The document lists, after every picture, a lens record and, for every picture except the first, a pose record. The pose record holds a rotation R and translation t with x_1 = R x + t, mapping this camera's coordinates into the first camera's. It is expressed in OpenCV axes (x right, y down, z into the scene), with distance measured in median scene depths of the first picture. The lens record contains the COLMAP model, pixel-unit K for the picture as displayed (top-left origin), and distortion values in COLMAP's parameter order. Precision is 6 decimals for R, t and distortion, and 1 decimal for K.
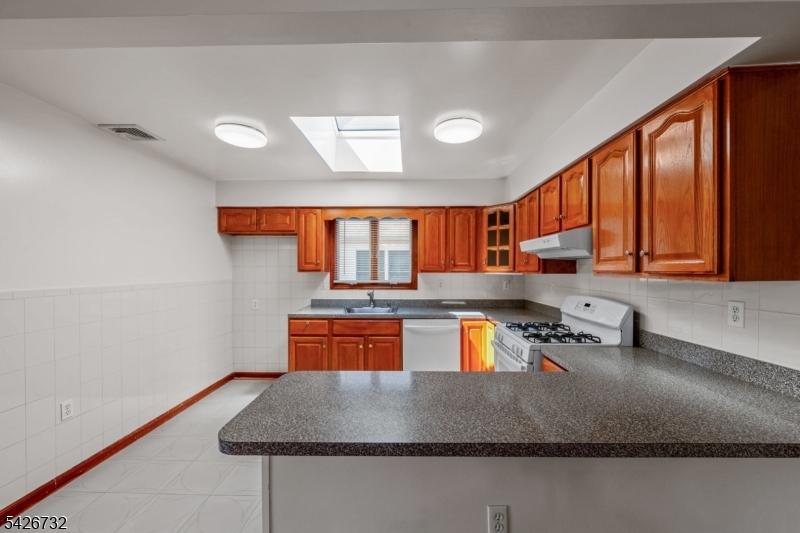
lens RADIAL K [[317.9, 0, 397.2], [0, 317.9, 273.3], [0, 0, 1]] dist [-0.000925, -0.000133]
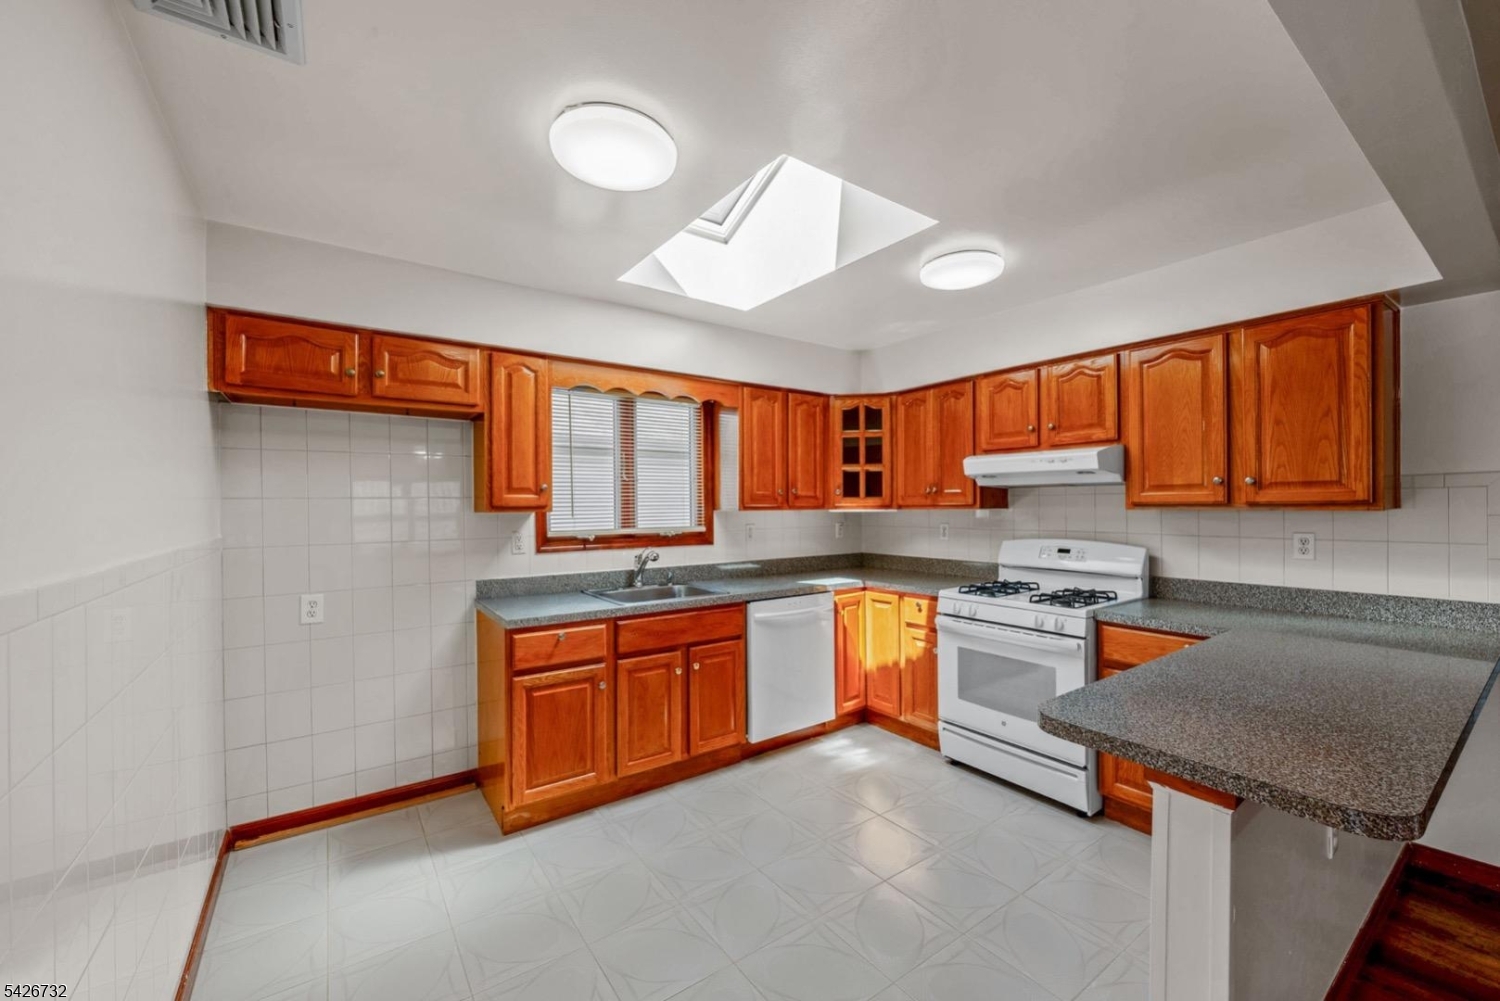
lens RADIAL K [[596.2, 0, 751.7], [0, 596.2, 507.4], [0, 0, 1]] dist [-0.000925, -0.000133]
pose [[0.797268, -0.006718, 0.603589, -0.503022], [0.014618, 0.999860, -0.008180, 0.001256], [-0.603449, 0.015345, 0.797254, 0.223810]]
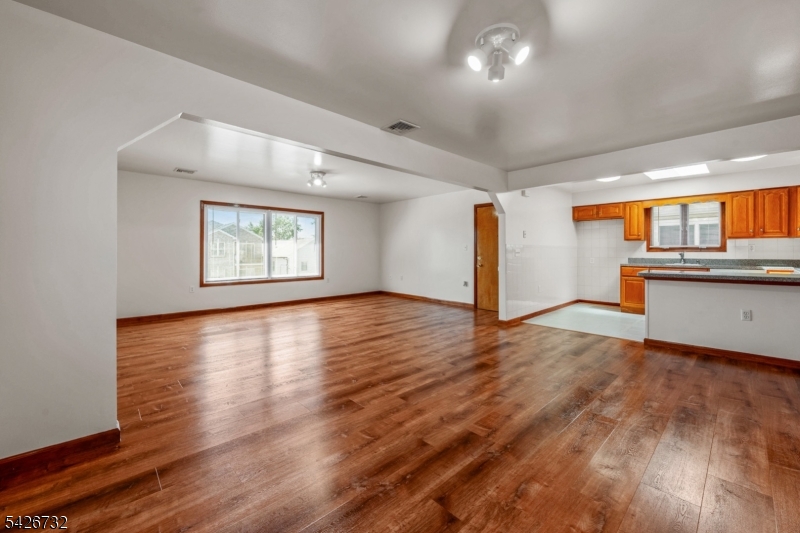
lens RADIAL K [[317.9, 0, 402.5], [0, 317.9, 250.0], [0, 0, 1]] dist [-0.000925, -0.000133]
pose [[0.706595, -0.005408, -0.707598, 0.049050], [-0.005014, 0.999907, -0.012648, 0.073767], [0.707600, 0.012485, 0.706502, -1.033358]]
